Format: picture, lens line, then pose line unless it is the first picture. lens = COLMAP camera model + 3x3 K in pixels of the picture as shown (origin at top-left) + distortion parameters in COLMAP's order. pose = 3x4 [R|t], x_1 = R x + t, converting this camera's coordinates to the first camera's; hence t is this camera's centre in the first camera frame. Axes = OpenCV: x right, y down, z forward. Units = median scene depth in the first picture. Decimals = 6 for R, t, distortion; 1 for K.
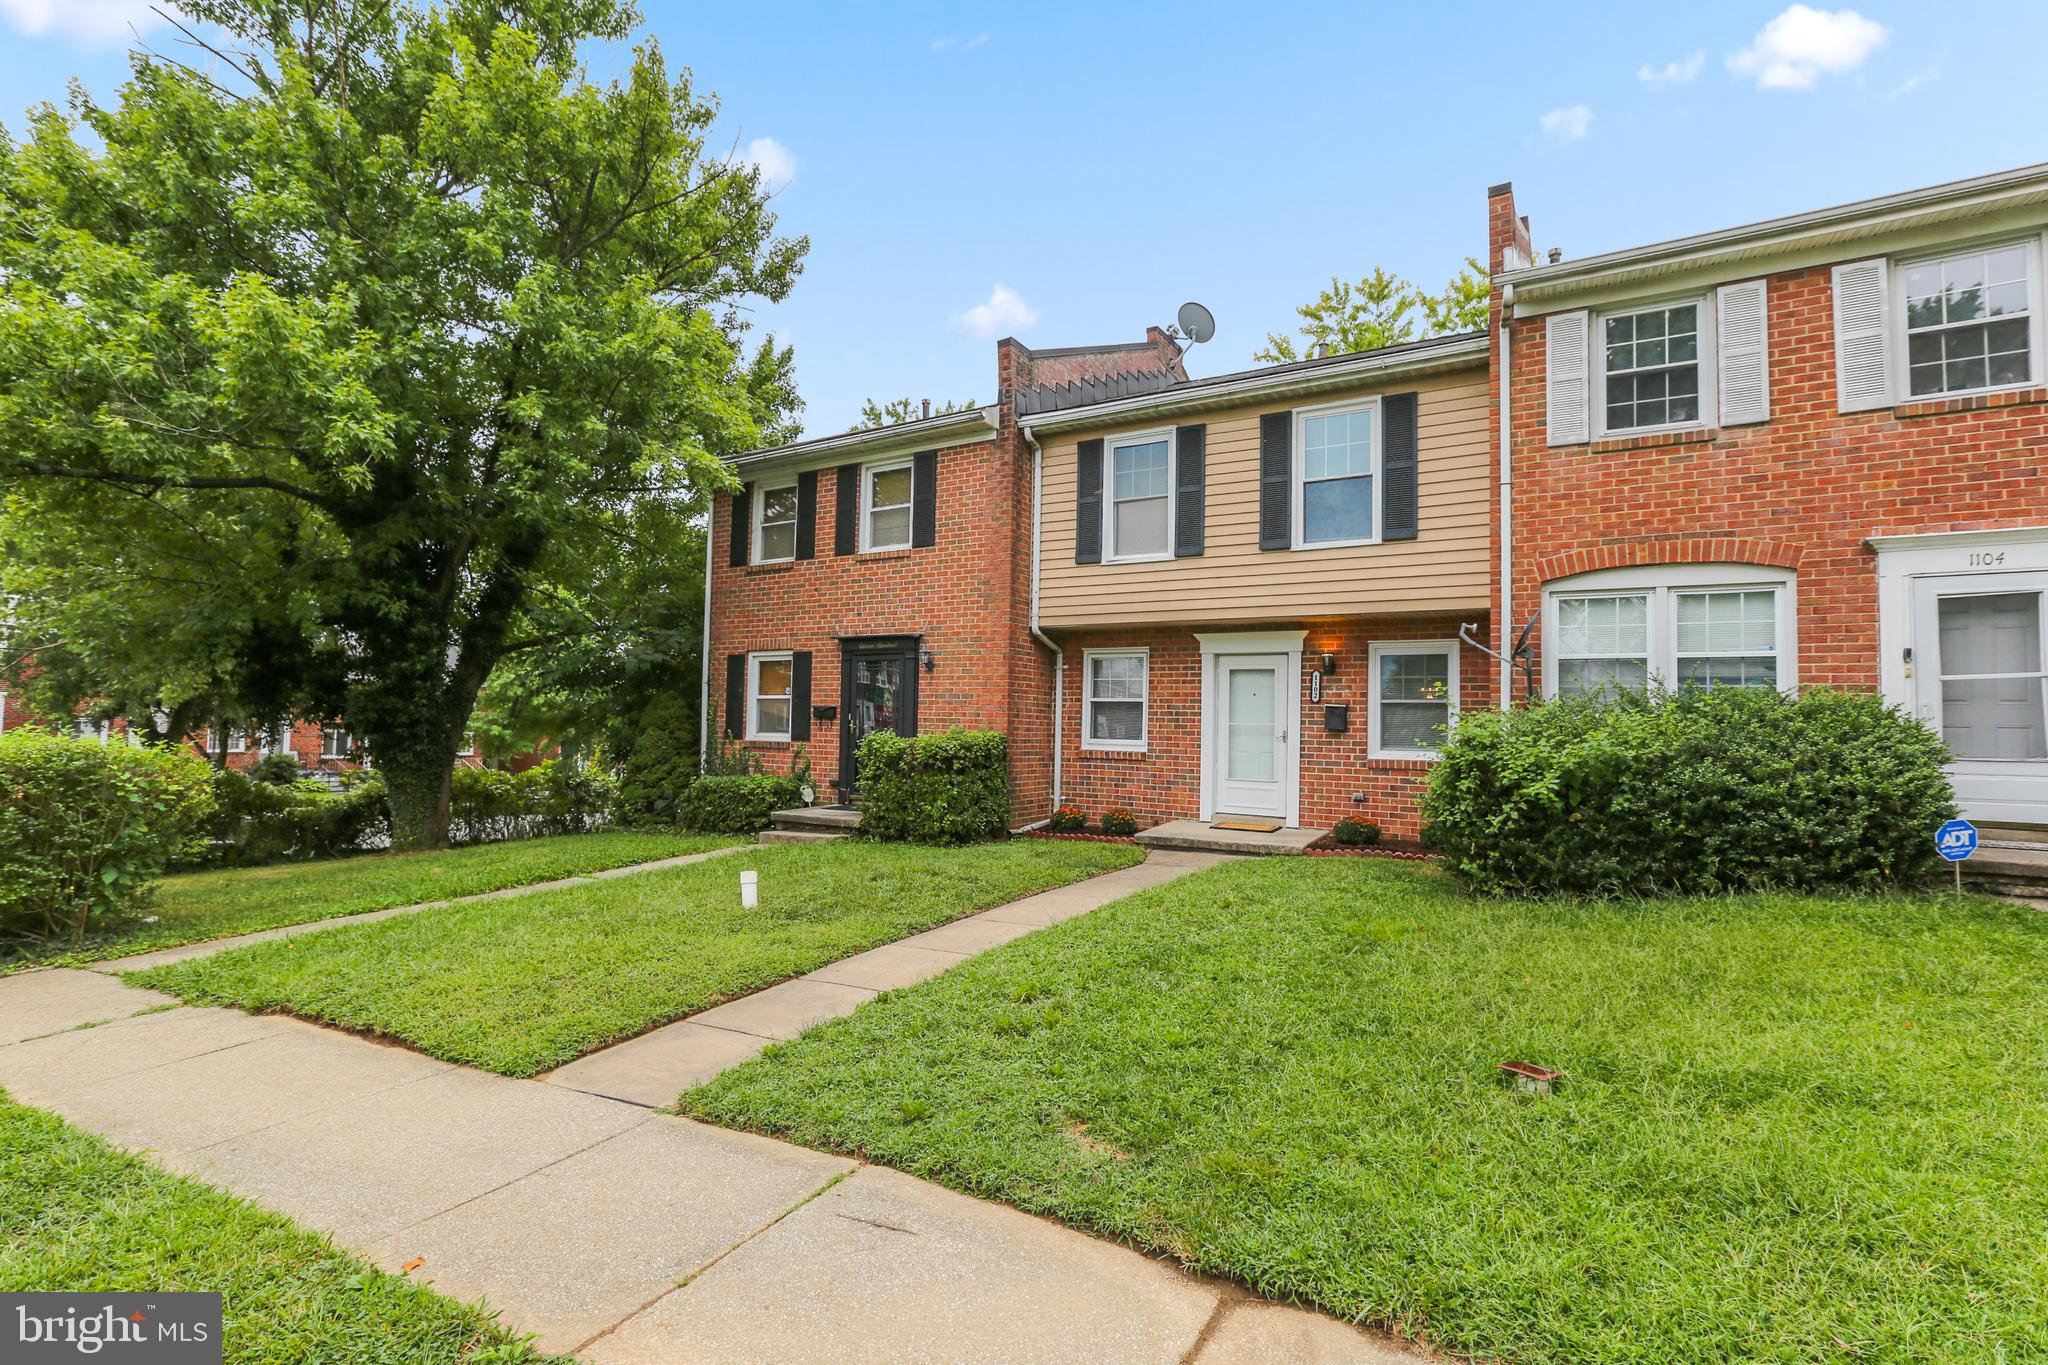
lens RADIAL K [[939.4, 0, 1000.5], [0, 939.4, 691.4], [0, 0, 1]] dist [-0.040708, 0.019666]
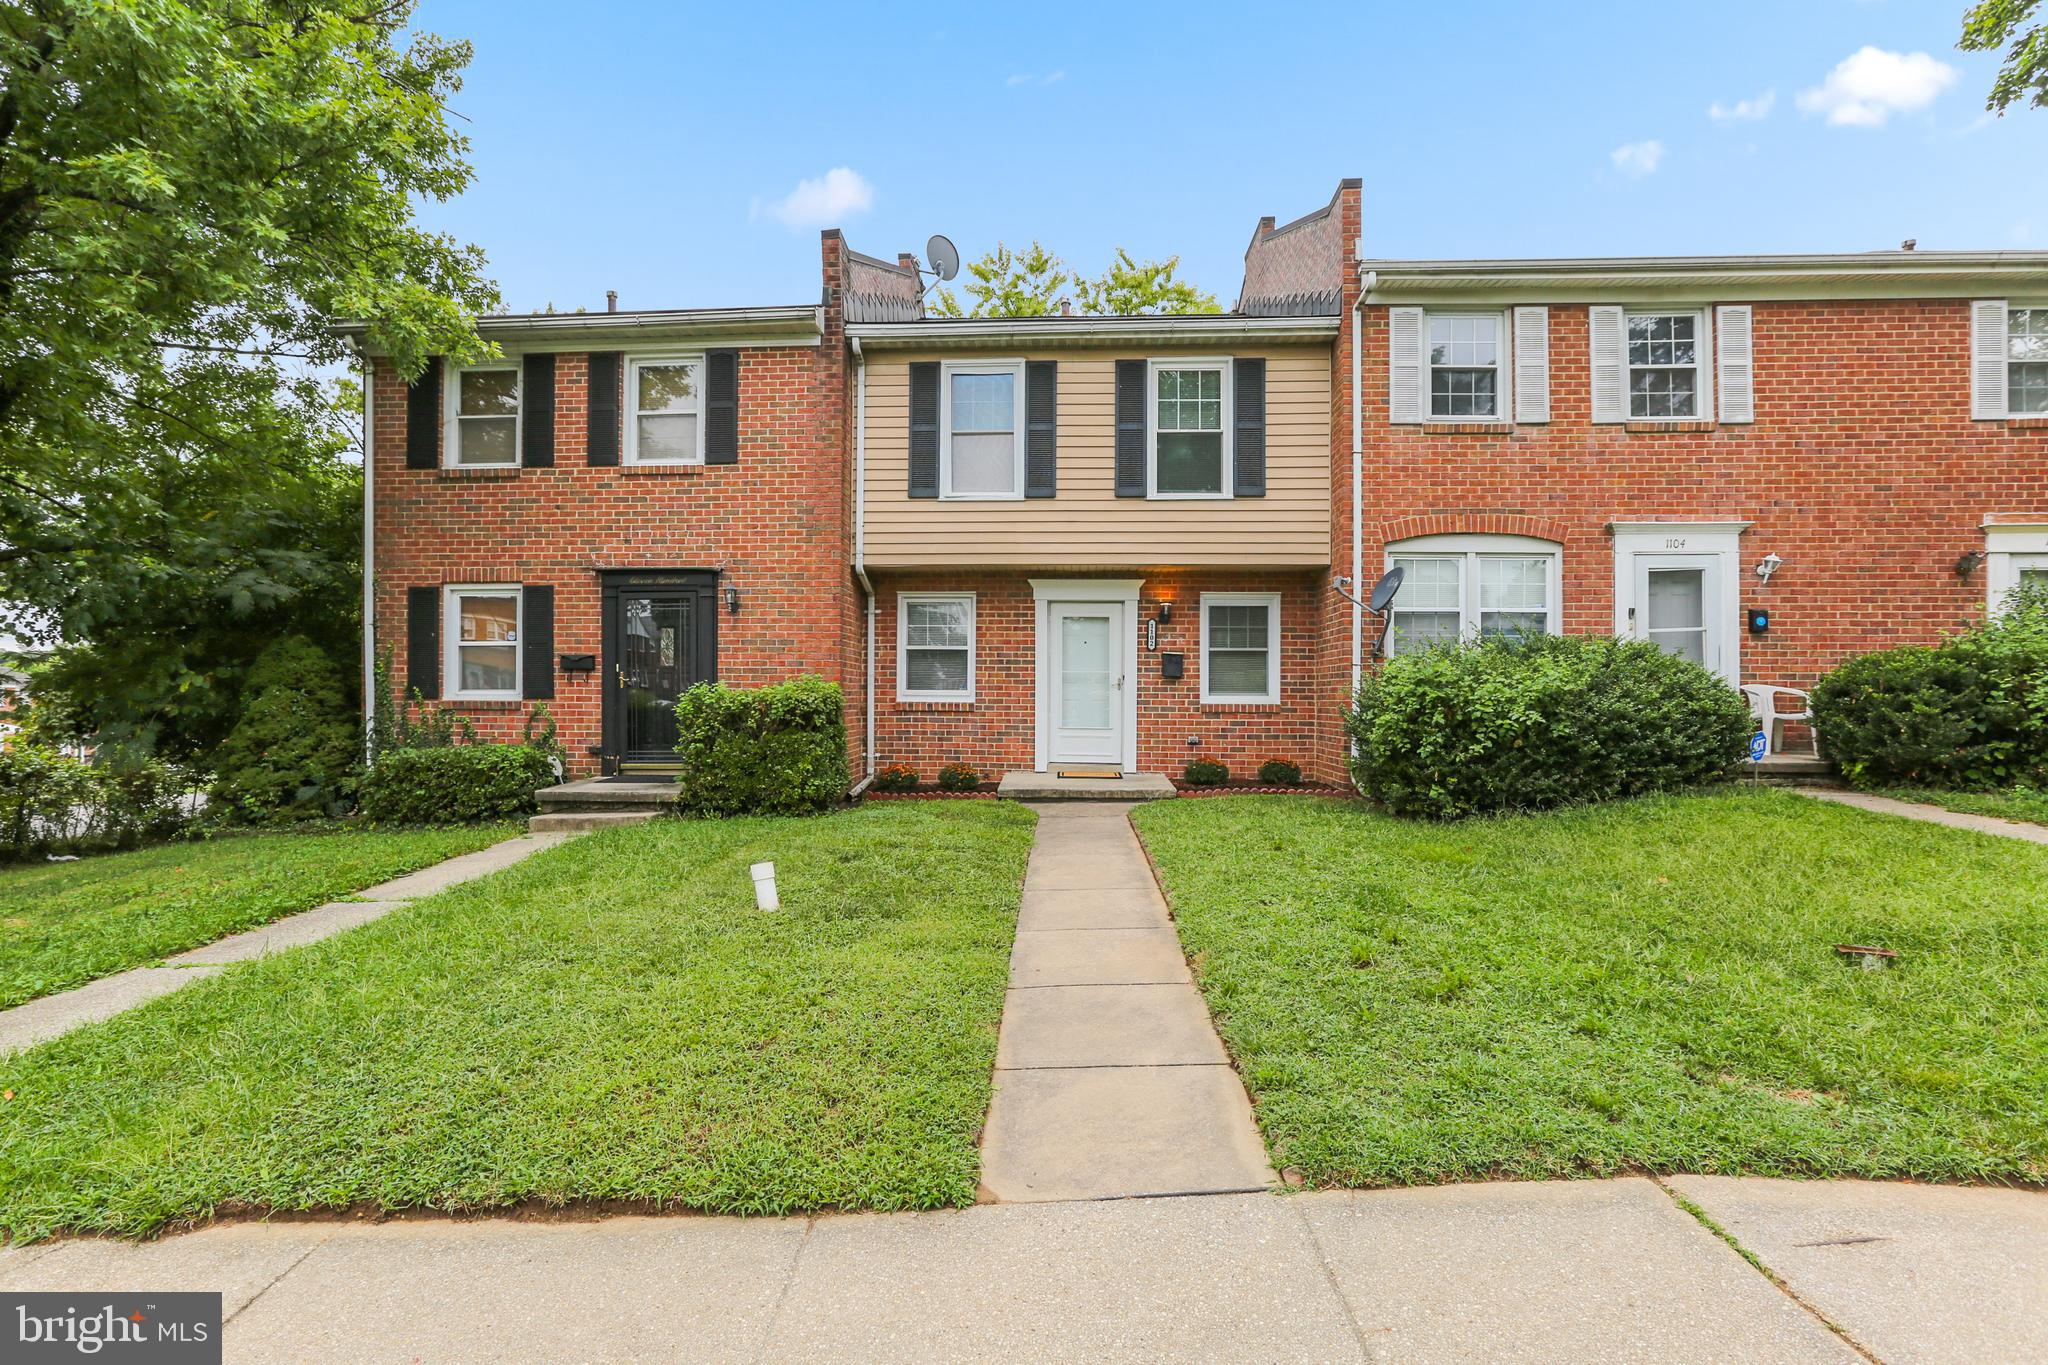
lens RADIAL K [[939.4, 0, 1007.4], [0, 939.4, 691.8], [0, 0, 1]] dist [-0.040708, 0.019666]
pose [[0.883029, -0.016714, 0.469020, -0.288473], [-0.004647, 0.999005, 0.044350, 0.012599], [-0.469295, -0.041342, 0.882073, 0.159602]]
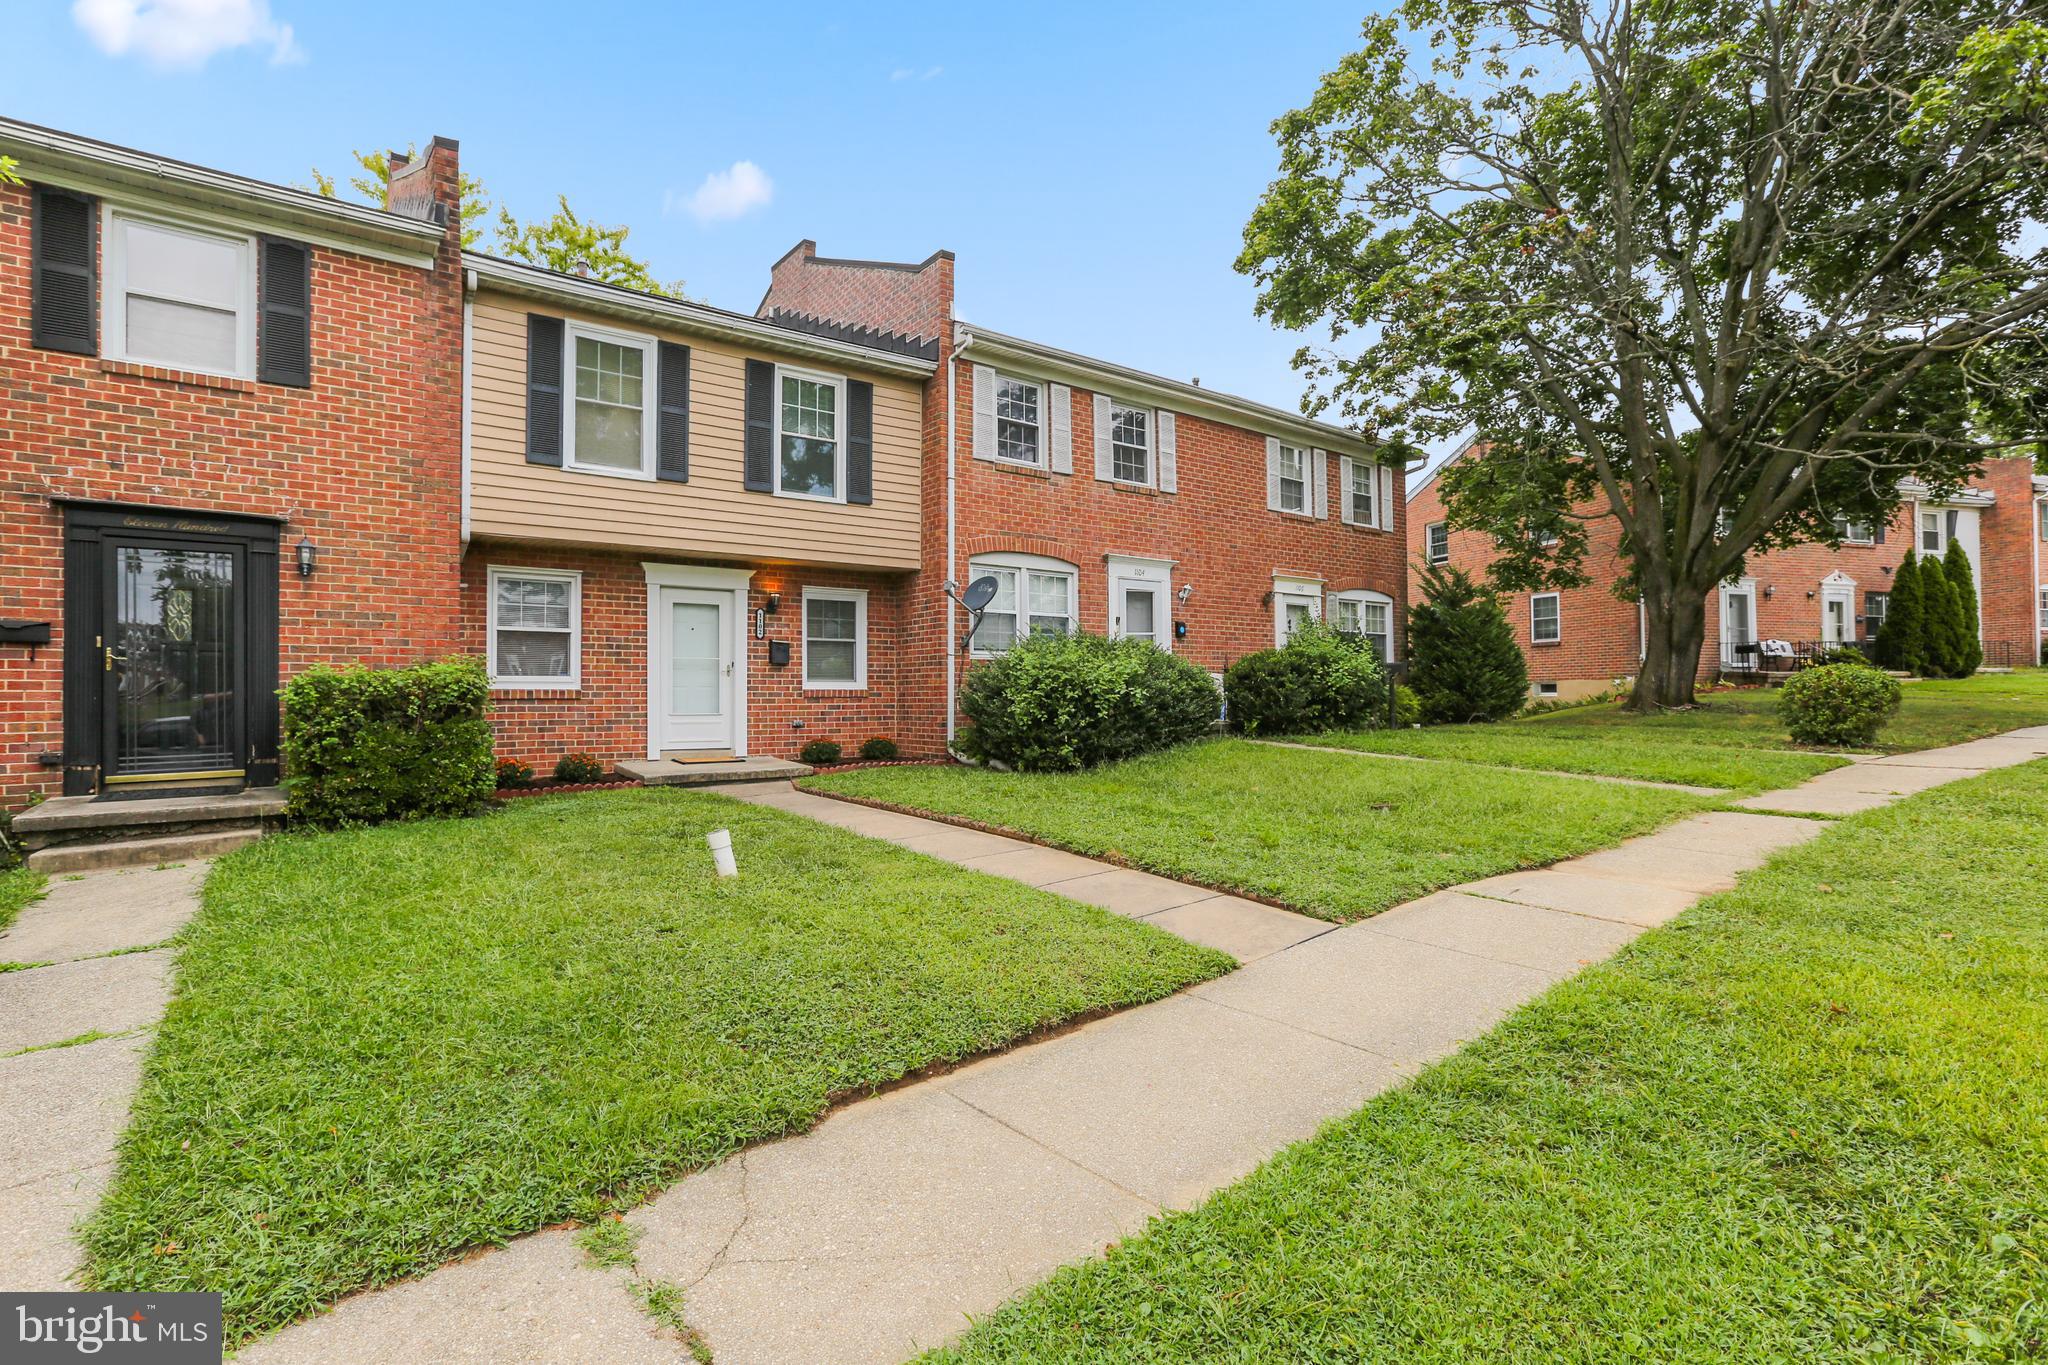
lens RADIAL K [[991.7, 0, 1004.1], [0, 991.7, 666.5], [0, 0, 1]] dist [-0.010855, 0.007742]
pose [[0.374866, 0.001812, 0.927077, -0.614277], [-0.025989, 0.999626, 0.008555, 0.027162], [-0.926715, -0.027301, 0.374773, 0.309904]]
